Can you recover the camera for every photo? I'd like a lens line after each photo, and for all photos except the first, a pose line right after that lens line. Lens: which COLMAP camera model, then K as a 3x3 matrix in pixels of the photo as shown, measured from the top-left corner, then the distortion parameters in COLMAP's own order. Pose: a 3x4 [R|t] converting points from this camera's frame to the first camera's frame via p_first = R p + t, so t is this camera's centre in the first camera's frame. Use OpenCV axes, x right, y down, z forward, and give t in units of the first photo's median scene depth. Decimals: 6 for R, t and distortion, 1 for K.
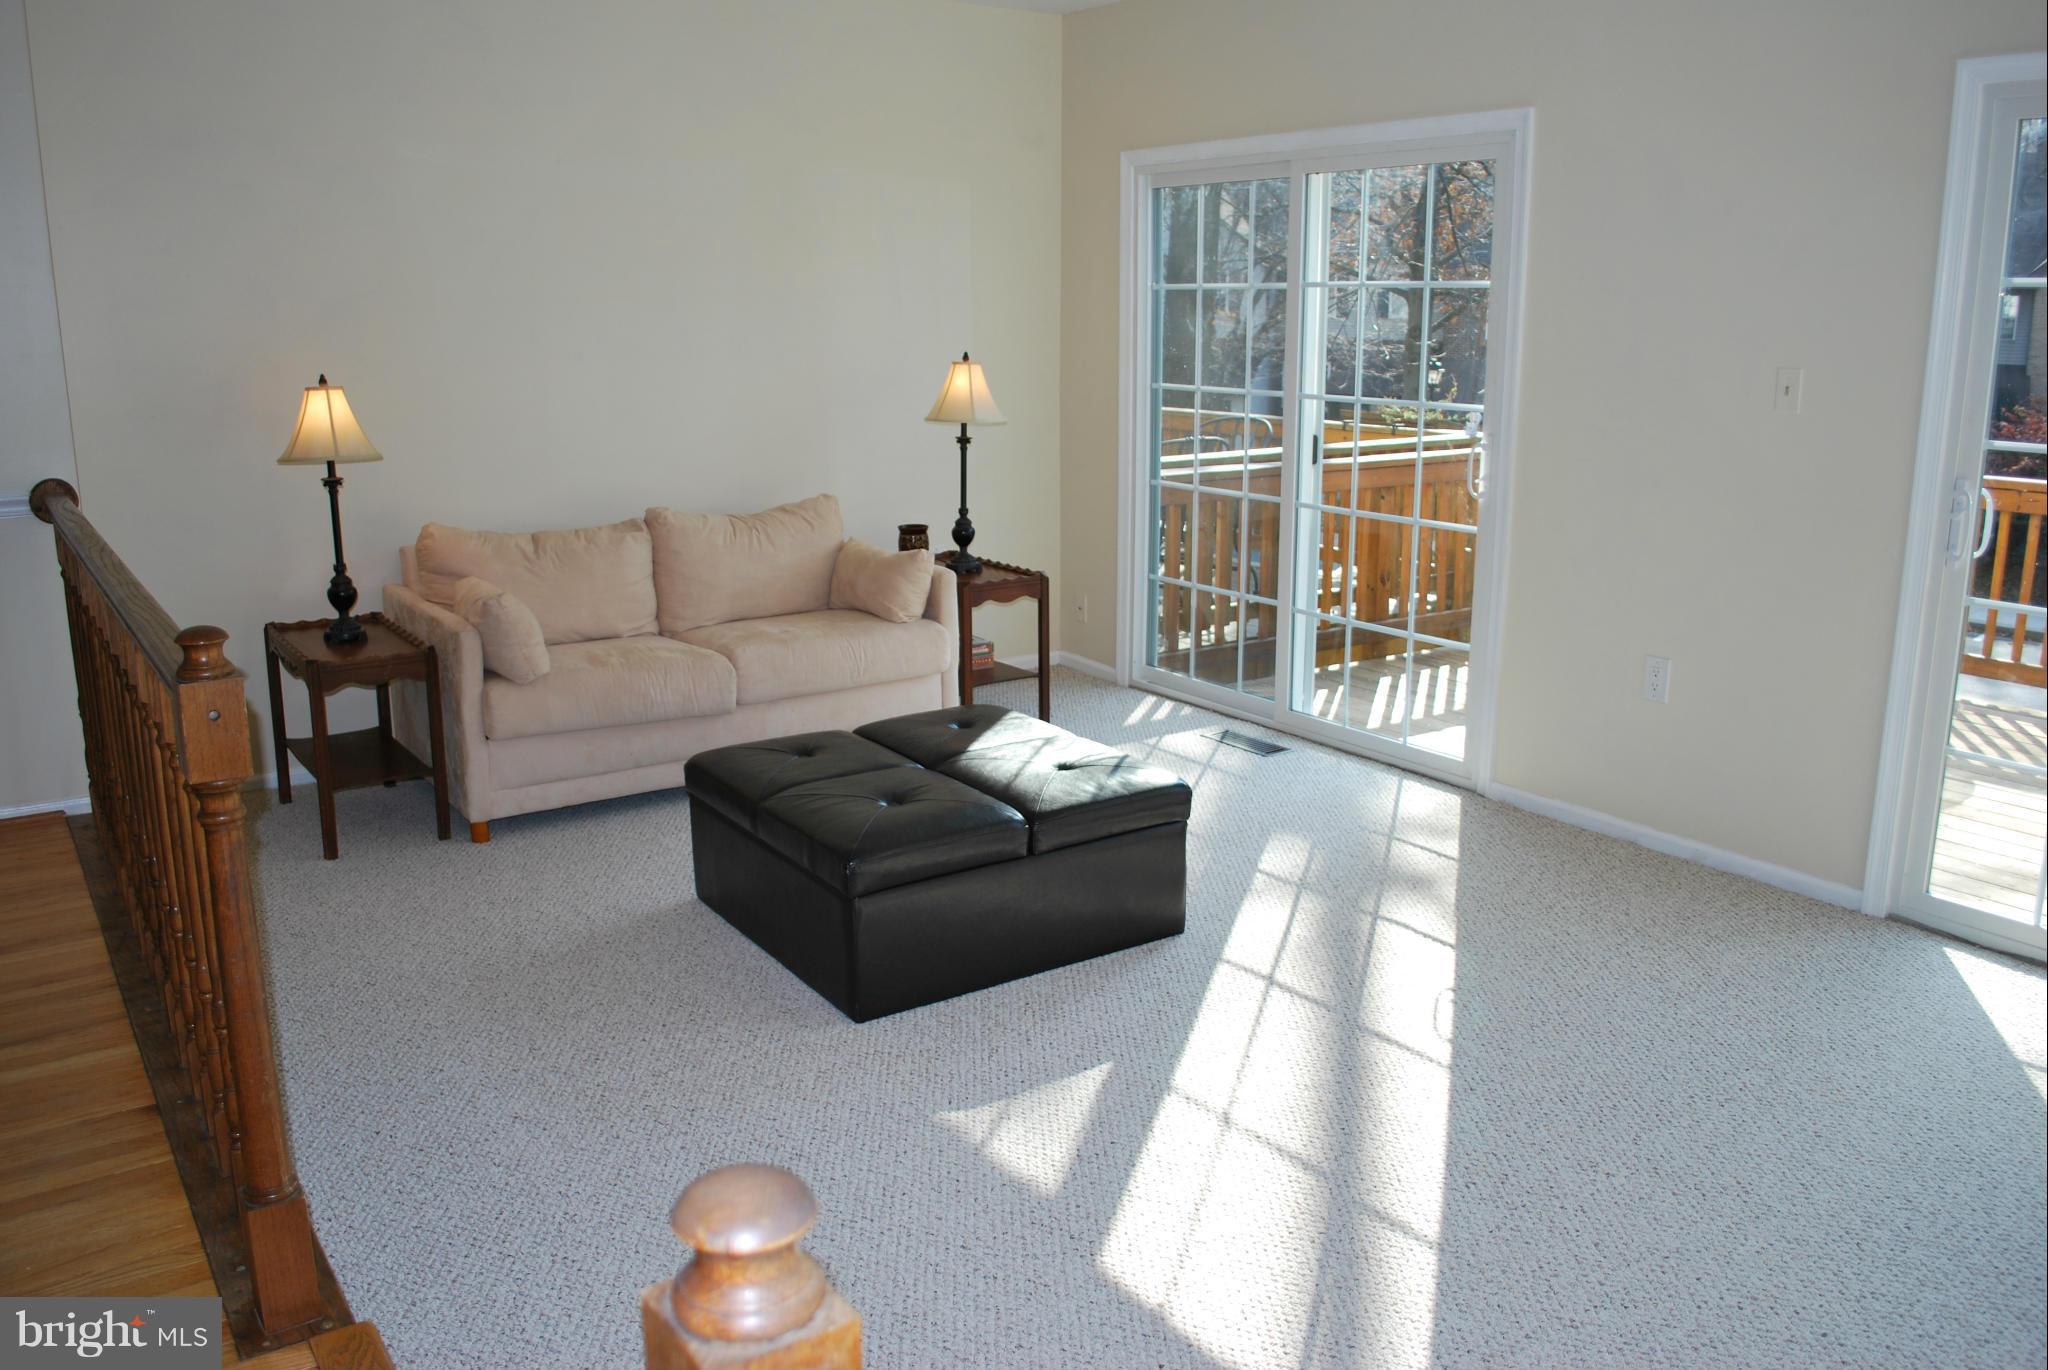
lens RADIAL K [[1619.6, 0, 1034.5], [0, 1619.6, 691.3], [0, 0, 1]] dist [-0.084528, 0.014176]
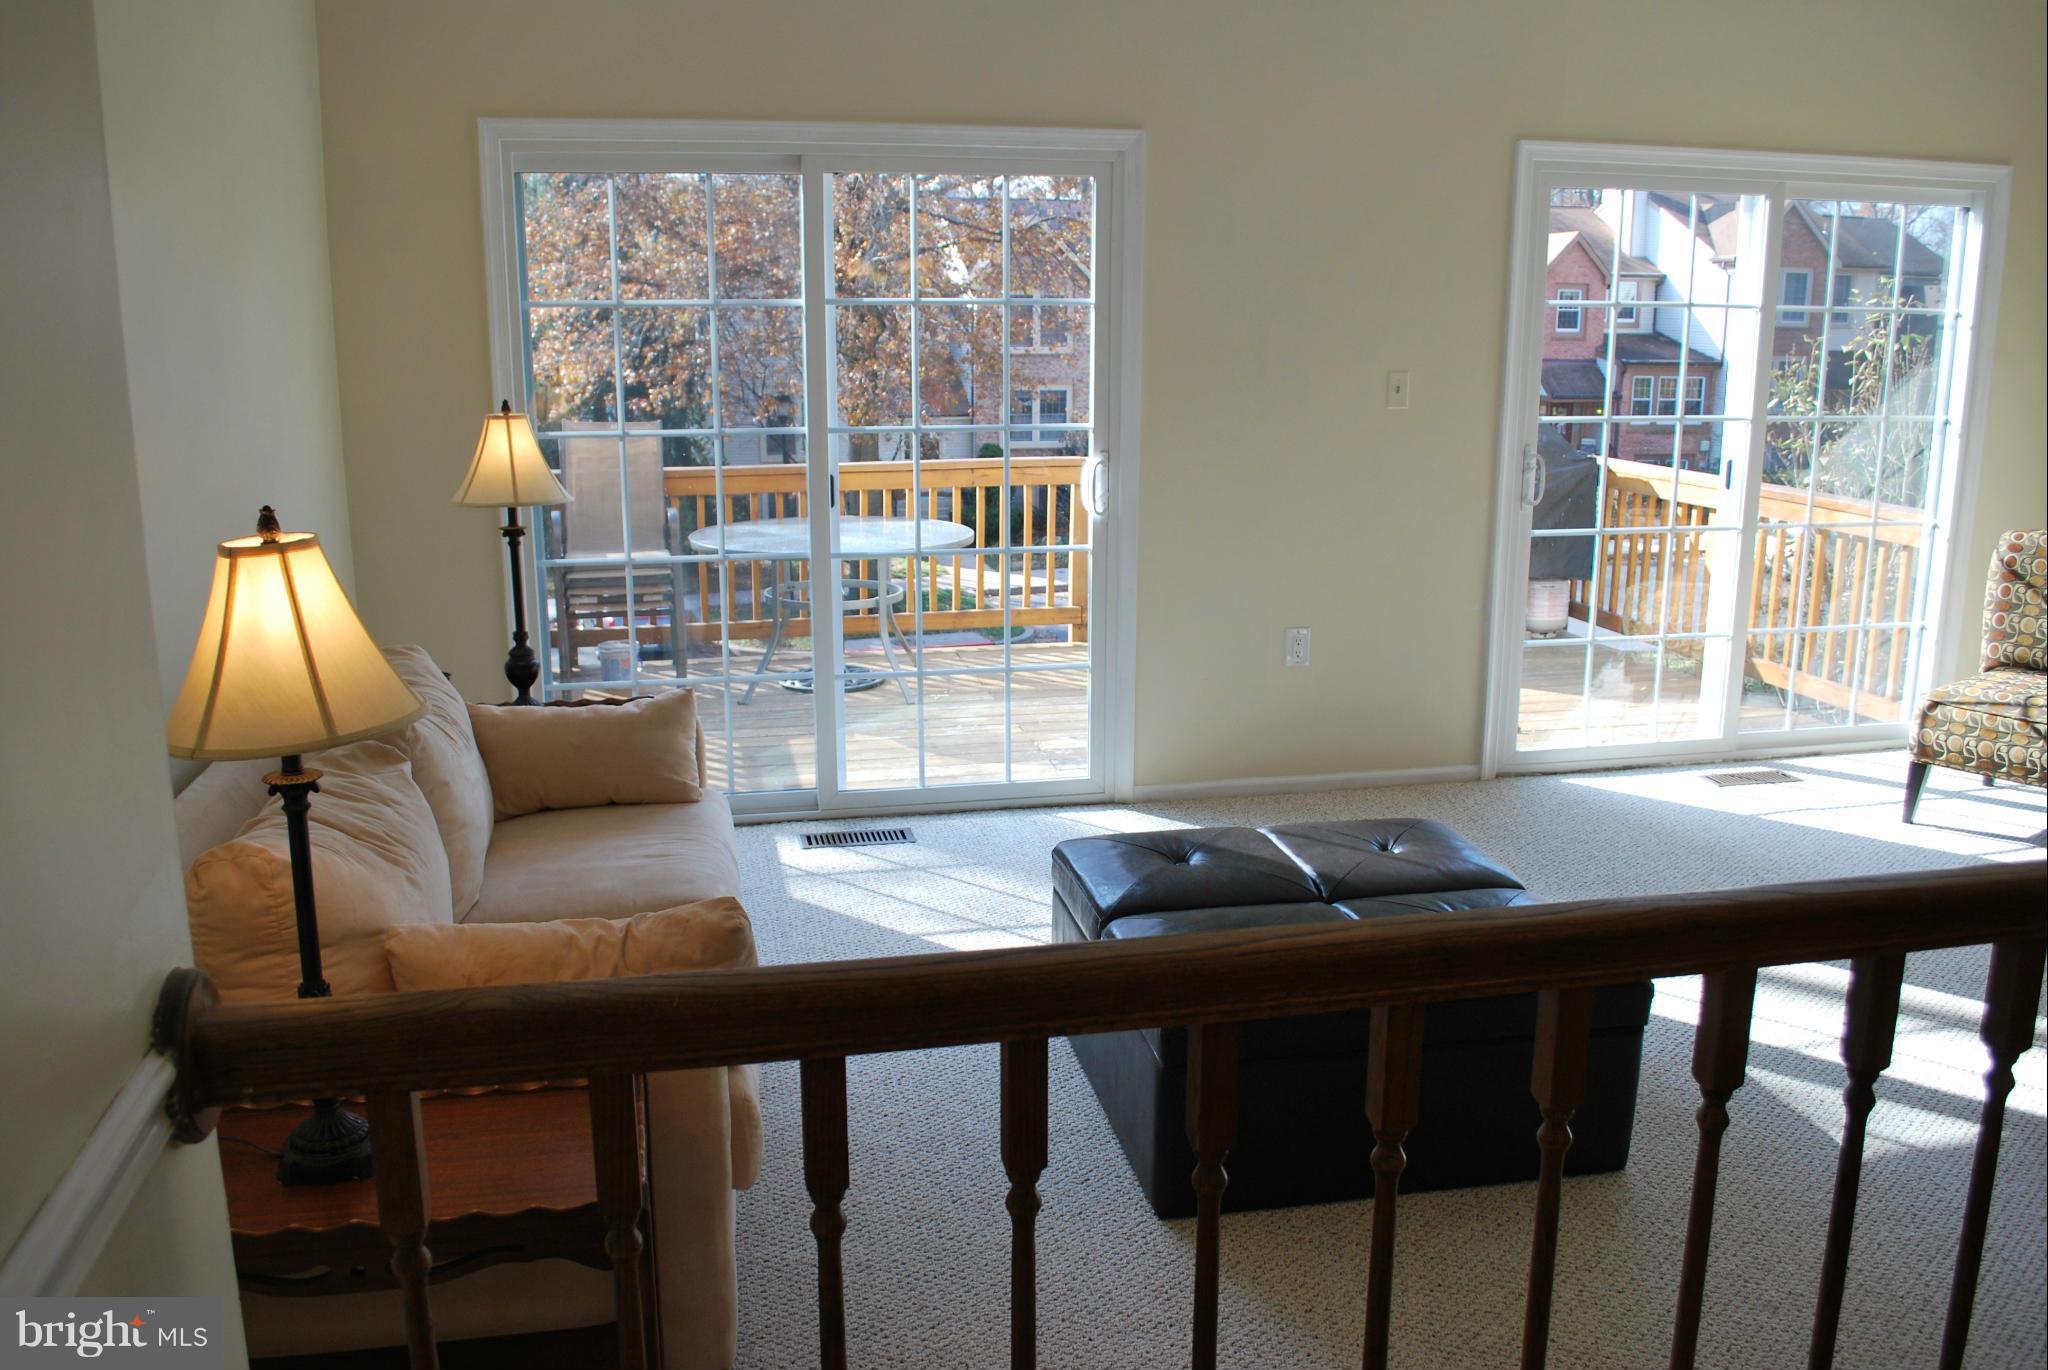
lens RADIAL K [[1619.6, 0, 1013.8], [0, 1619.6, 683.4], [0, 0, 1]] dist [-0.084528, 0.014176]
pose [[0.394819, -0.203066, 0.896037, -0.613120], [0.215931, 0.968460, 0.124333, -0.142172], [-0.893024, 0.144393, 0.426215, 0.578939]]
